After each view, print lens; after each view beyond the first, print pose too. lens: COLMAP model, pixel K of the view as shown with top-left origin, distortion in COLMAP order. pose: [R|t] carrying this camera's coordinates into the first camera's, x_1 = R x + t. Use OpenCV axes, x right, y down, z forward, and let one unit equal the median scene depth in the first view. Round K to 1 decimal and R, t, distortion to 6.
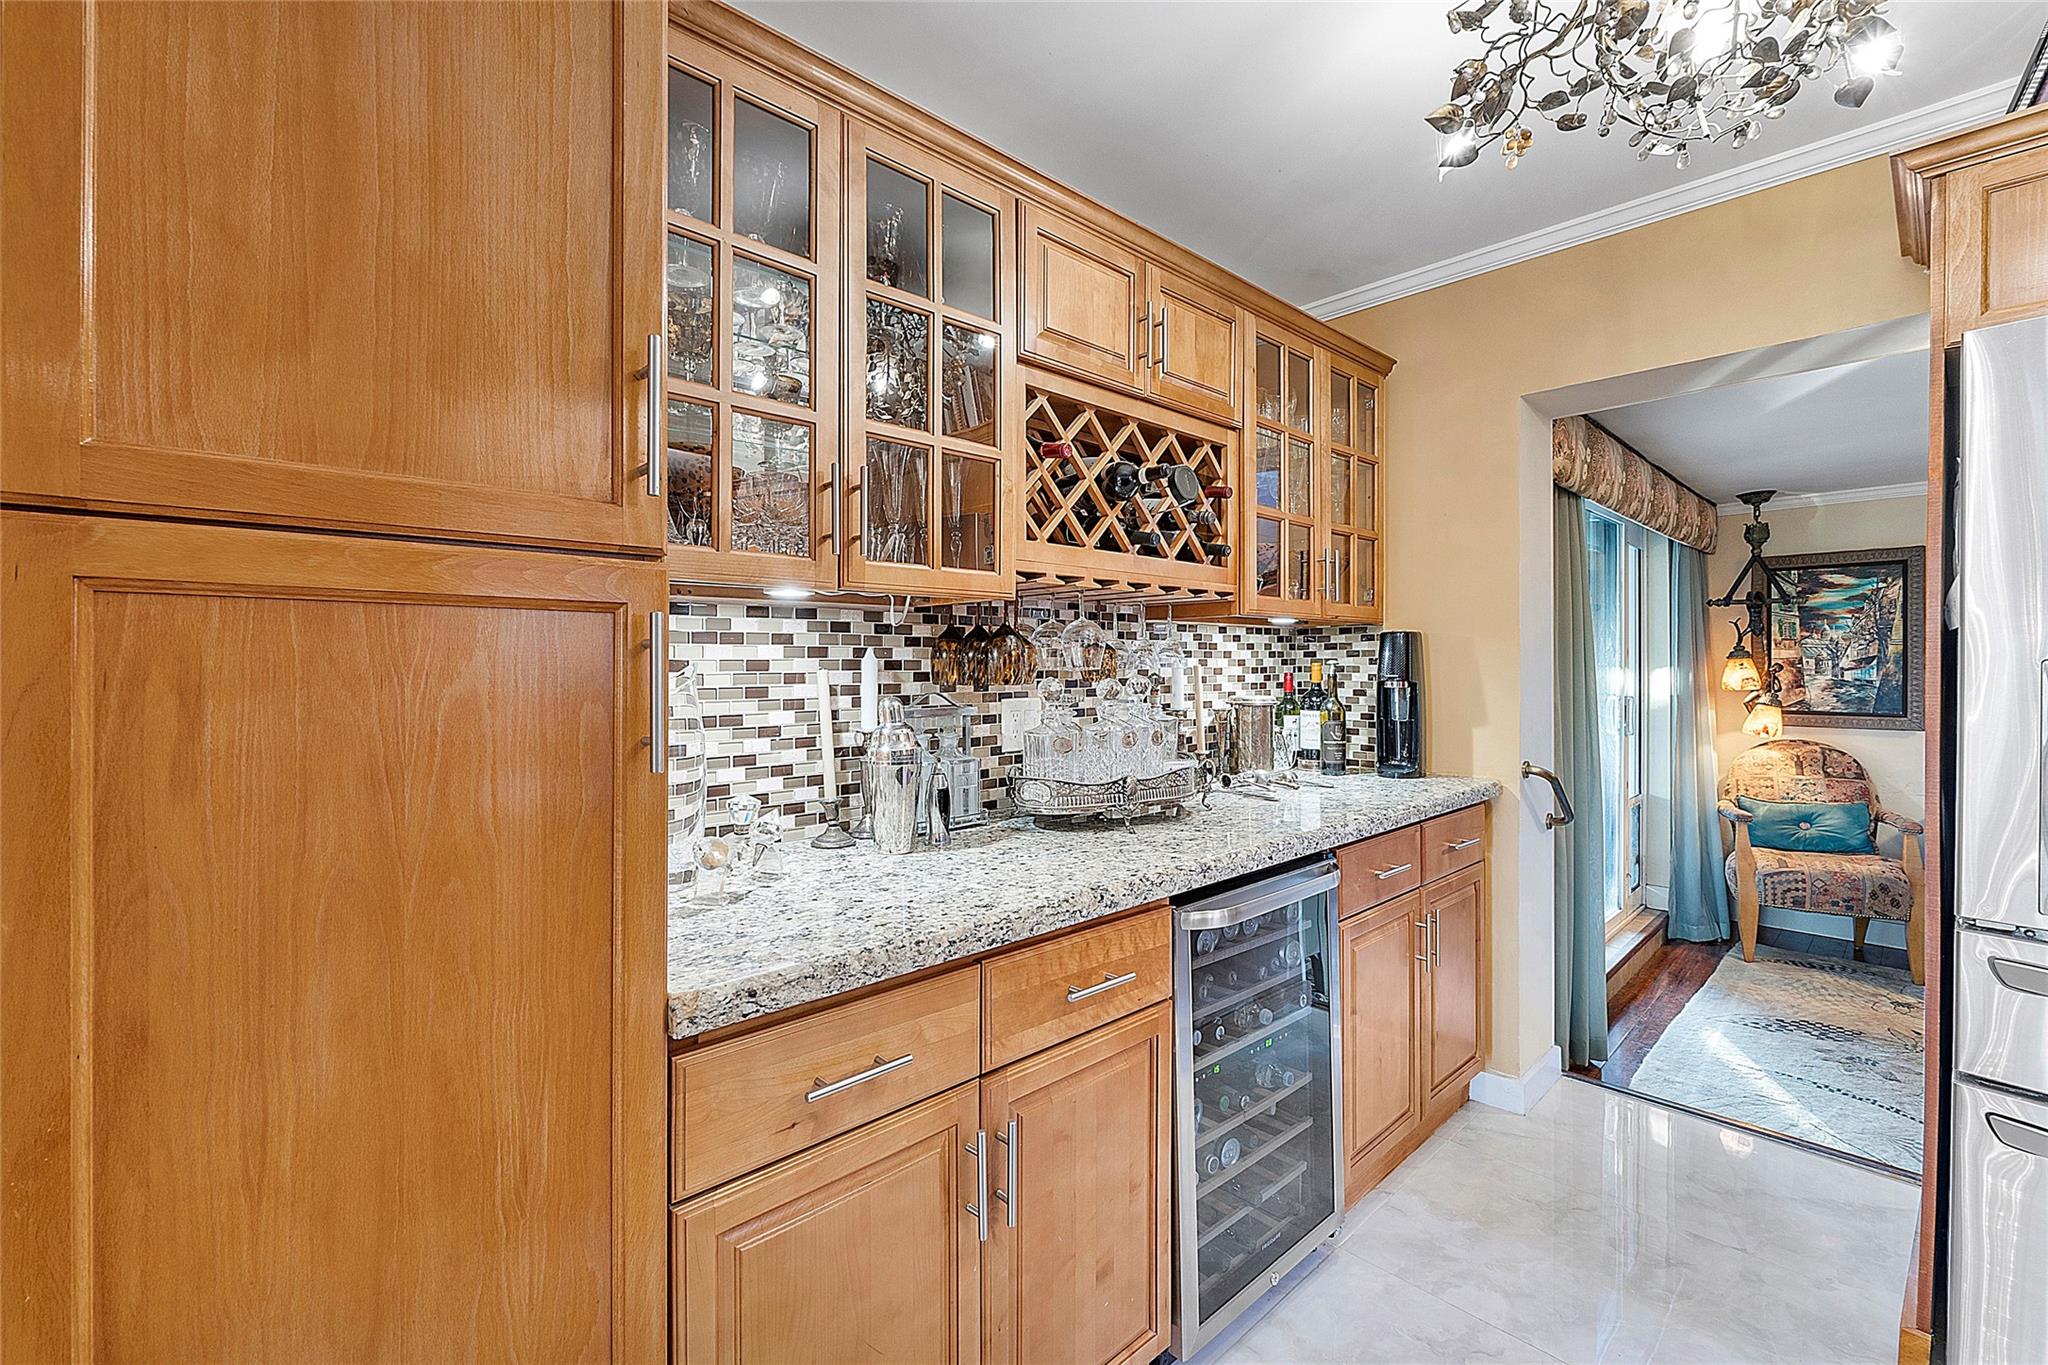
lens RADIAL K [[873.5, 0, 1029.6], [0, 873.5, 664.3], [0, 0, 1]] dist [-0.006026, -0.000716]
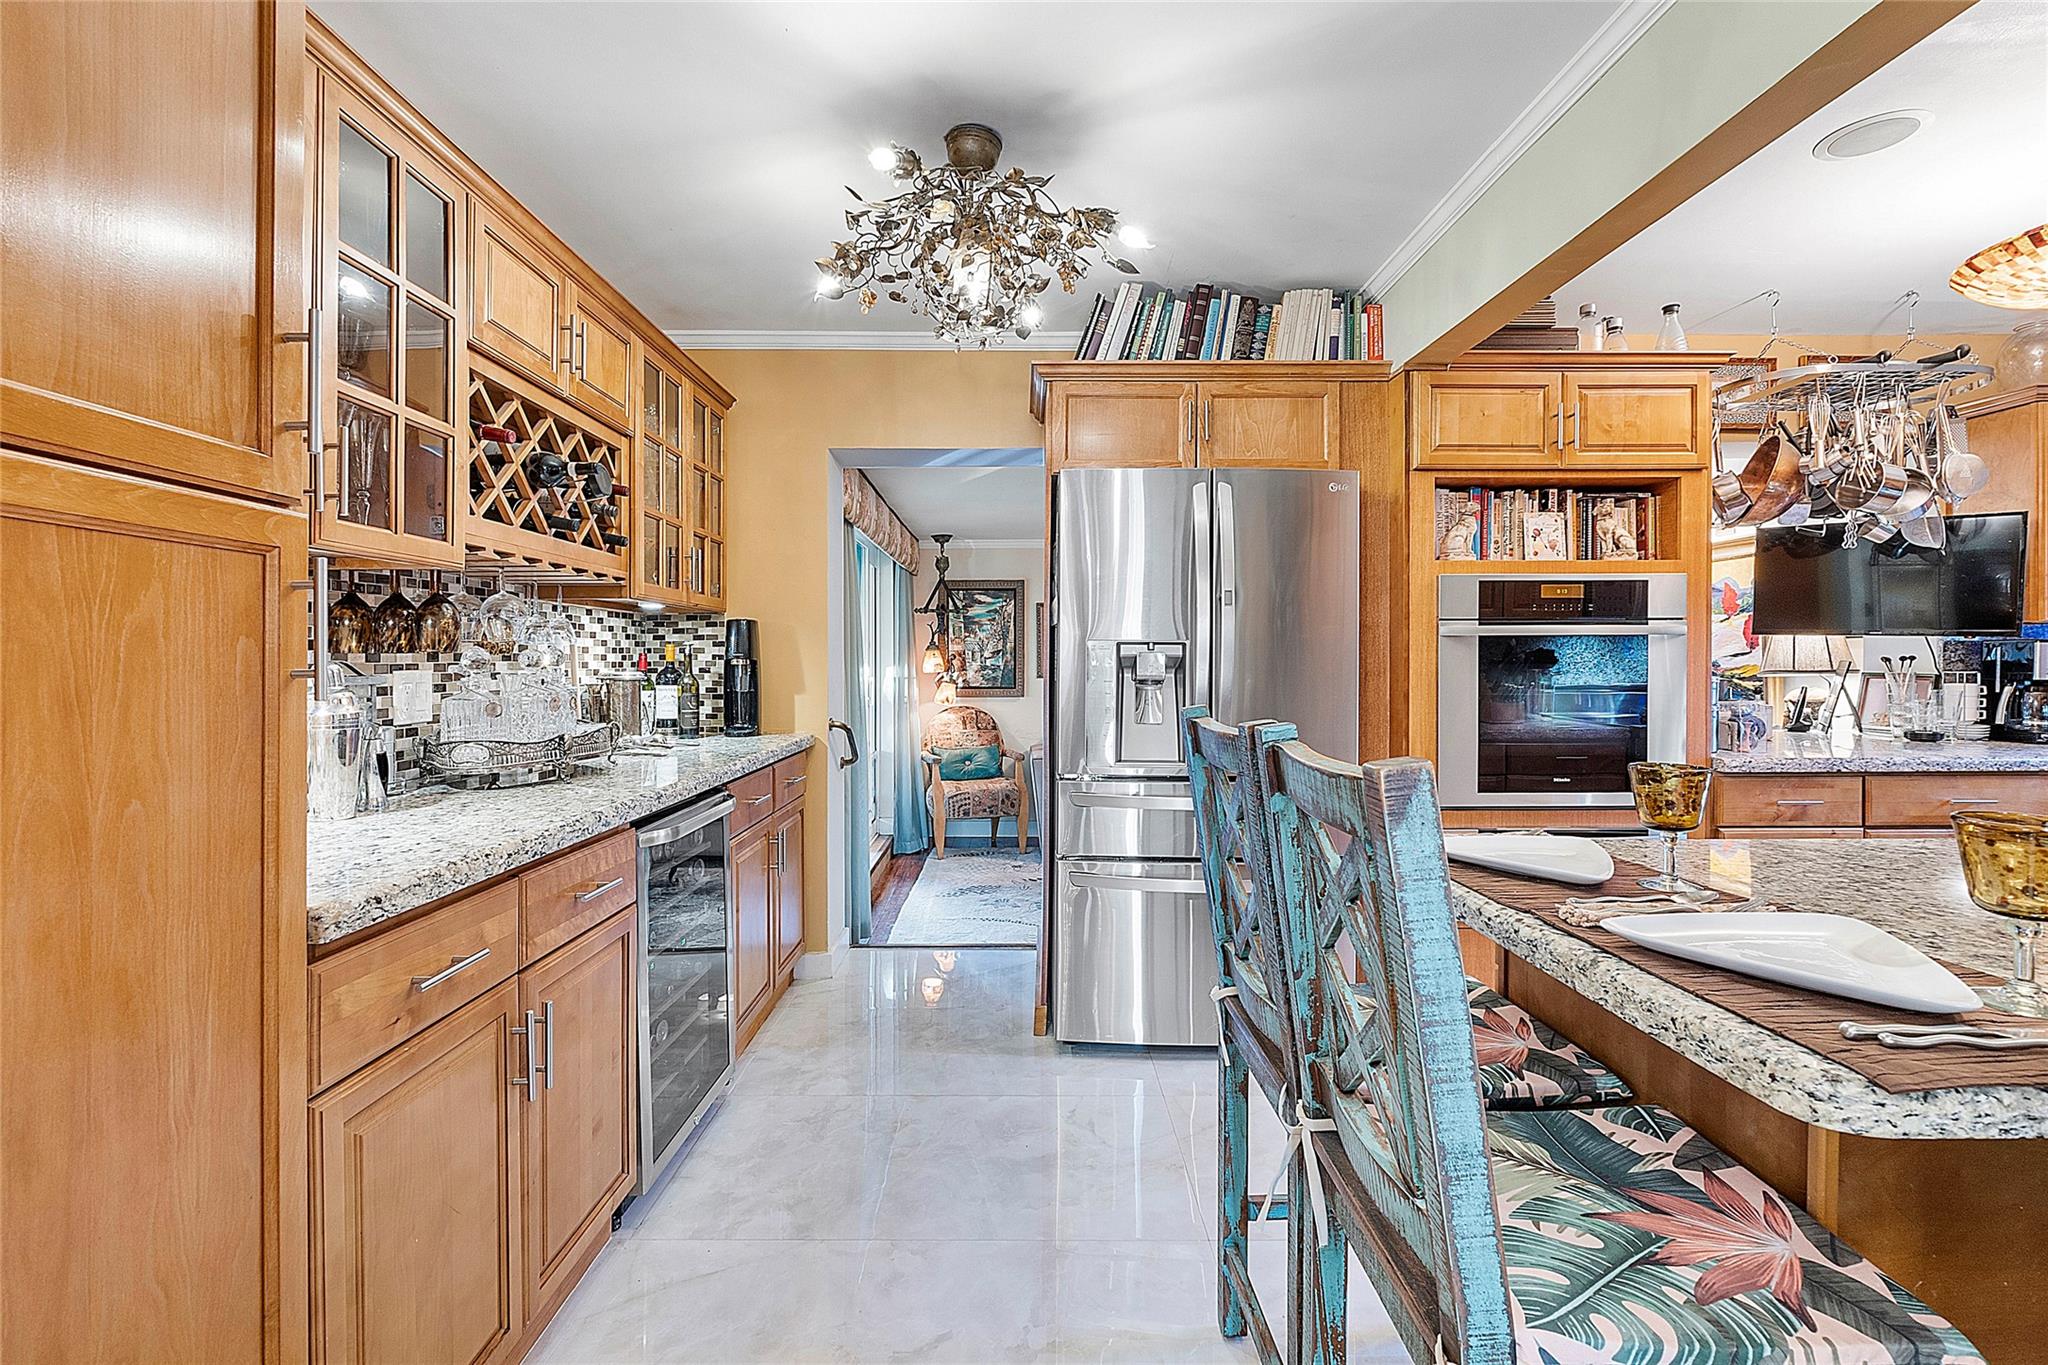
lens RADIAL K [[868.5, 0, 1025.1], [0, 868.5, 668.9], [0, 0, 1]] dist [-0.004797, -0.000940]
pose [[0.682601, -0.004252, 0.730779, -0.219832], [-0.000723, 0.999979, 0.006494, 0.026455], [-0.730791, -0.004961, 0.682583, -0.148831]]
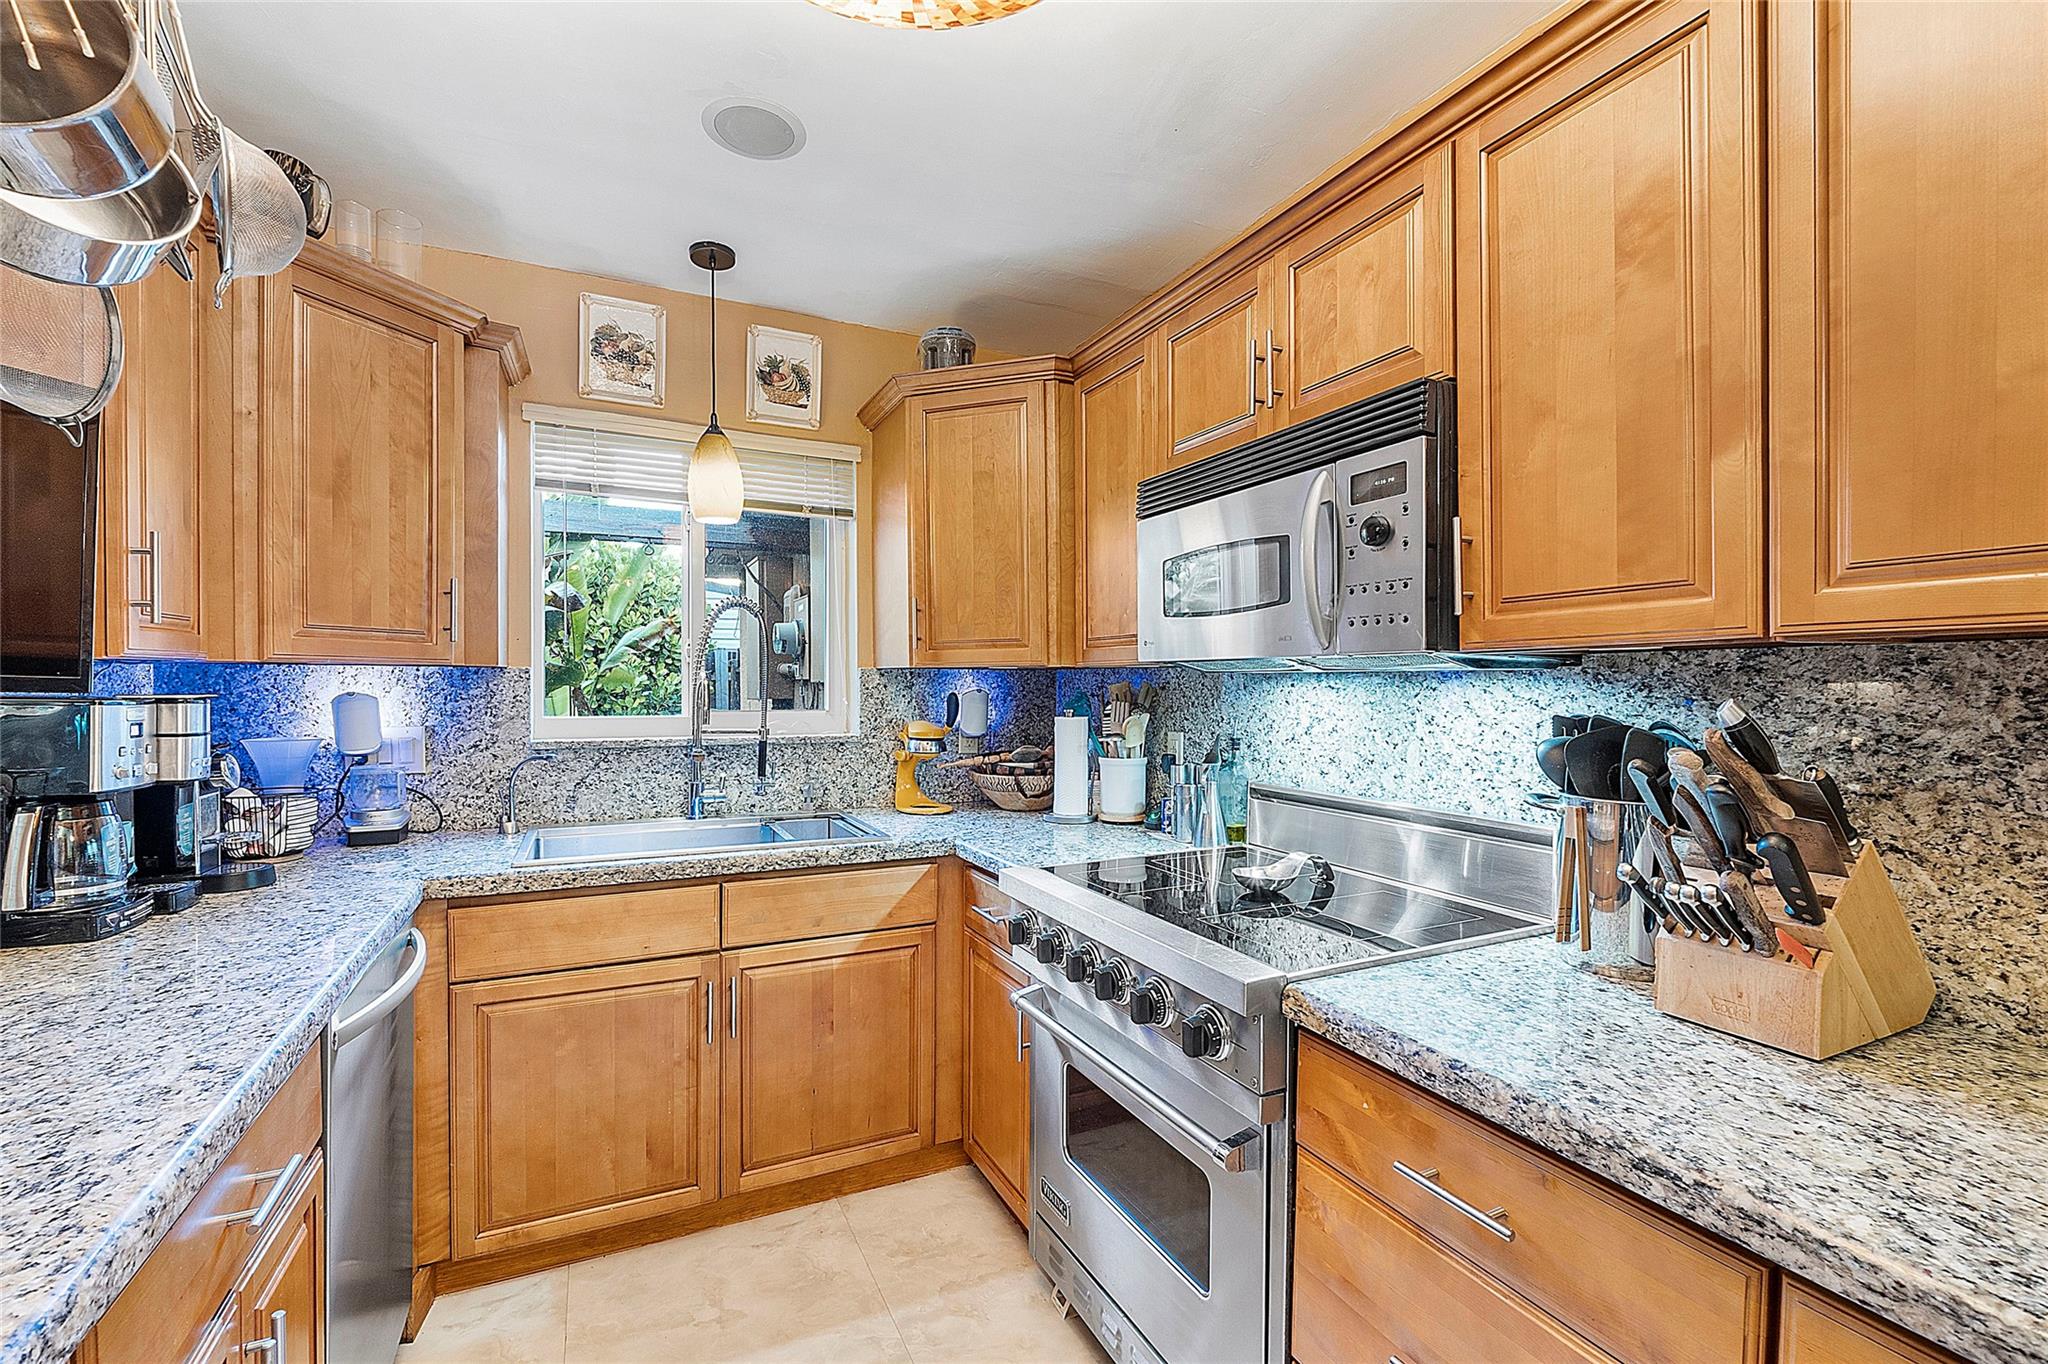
lens RADIAL K [[874.6, 0, 1018.8], [0, 874.6, 699.9], [0, 0, 1]] dist [-0.005674, -0.000512]
pose [[-0.955677, -0.001550, 0.294413, 0.990311], [0.004146, 0.999816, 0.018721, -0.016126], [-0.294388, 0.019112, -0.955495, -0.020416]]
